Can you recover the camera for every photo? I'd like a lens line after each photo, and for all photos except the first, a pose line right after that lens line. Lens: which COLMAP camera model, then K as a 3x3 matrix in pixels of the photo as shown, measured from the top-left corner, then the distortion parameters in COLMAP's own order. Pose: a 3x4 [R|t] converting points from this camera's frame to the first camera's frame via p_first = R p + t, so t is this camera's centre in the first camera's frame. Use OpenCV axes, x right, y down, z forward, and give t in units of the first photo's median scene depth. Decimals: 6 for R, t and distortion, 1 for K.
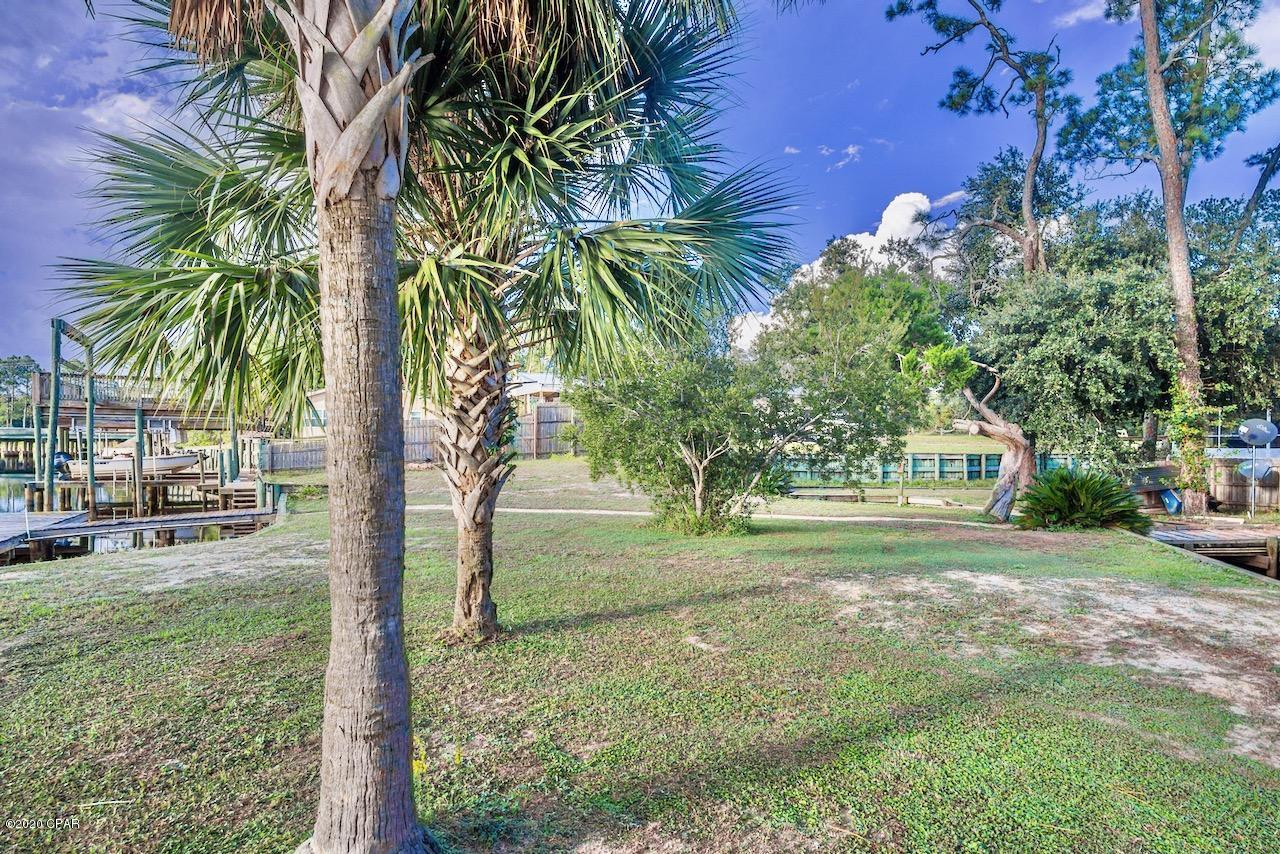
lens RADIAL K [[720.3, 0, 635.3], [0, 720.3, 458.3], [0, 0, 1]] dist [-0.021806, 0.004052]
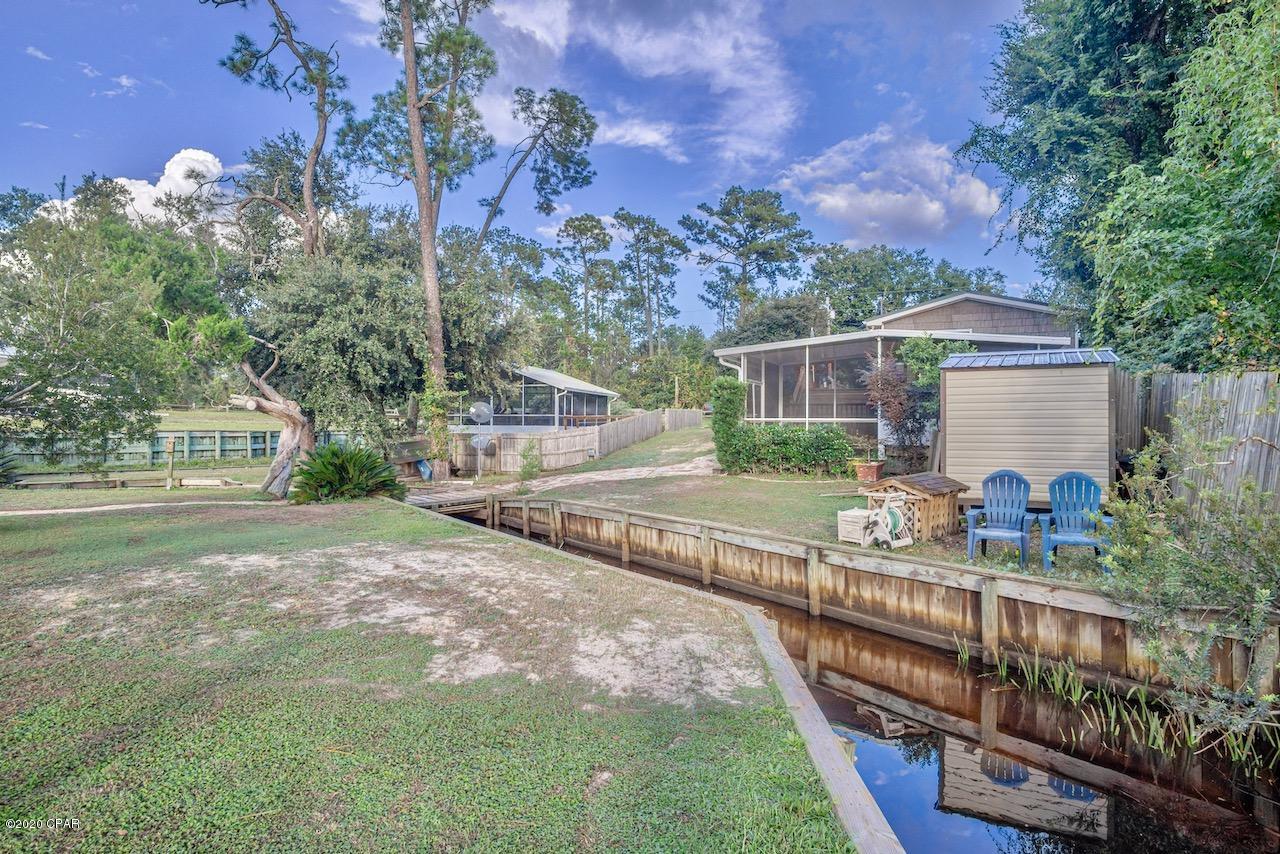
lens RADIAL K [[713.2, 0, 639.9], [0, 713.2, 419.8], [0, 0, 1]] dist [-0.023637, 0.002128]
pose [[0.601493, 0.007135, 0.798846, 0.022095], [0.010796, 0.999796, -0.017059, 0.001185], [-0.798805, 0.018886, 0.601293, 0.000811]]
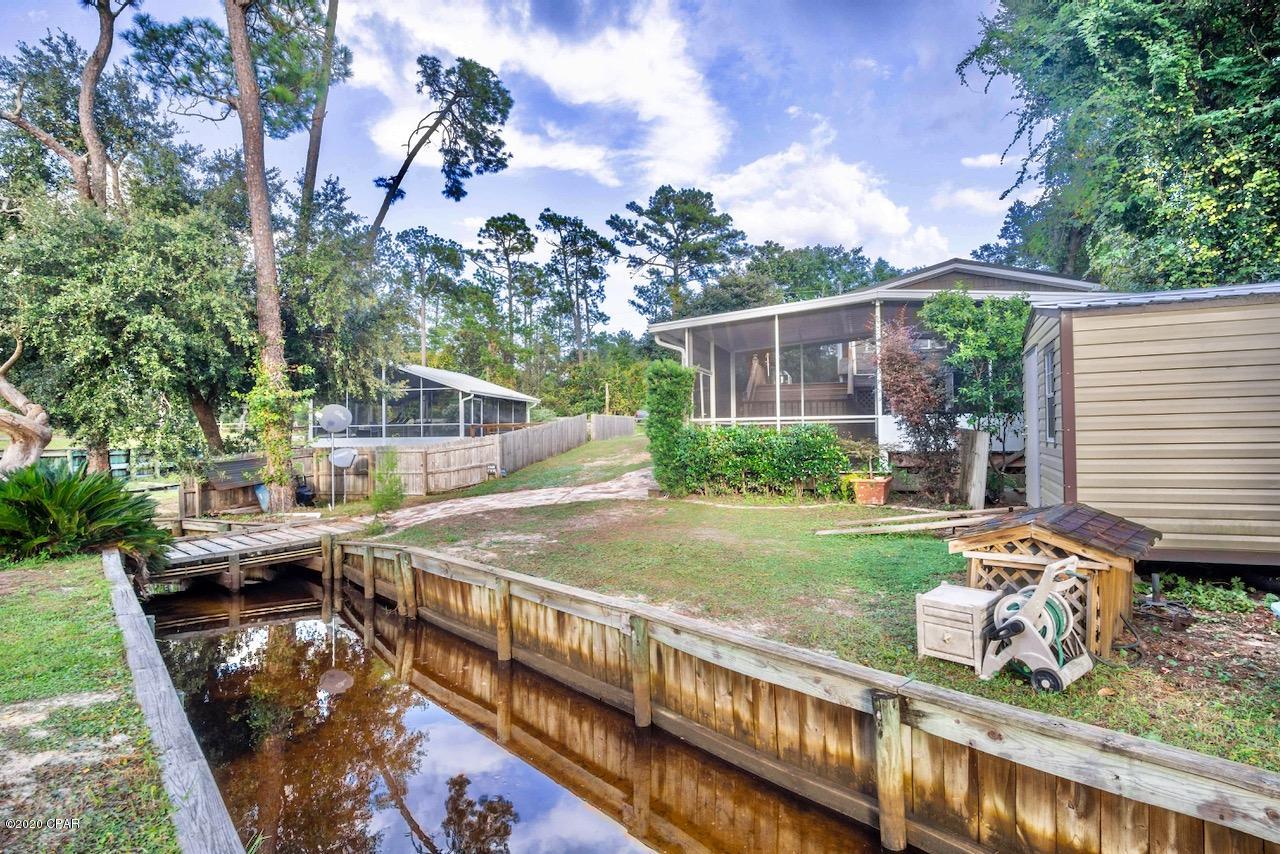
lens RADIAL K [[687.7, 0, 641.4], [0, 687.7, 433.9], [0, 0, 1]] dist [-0.022031, 0.002489]
pose [[0.522133, -0.006234, 0.852841, 0.293472], [0.029635, 0.999502, -0.010837, 0.005118], [-0.852349, 0.030932, 0.522058, 0.167306]]
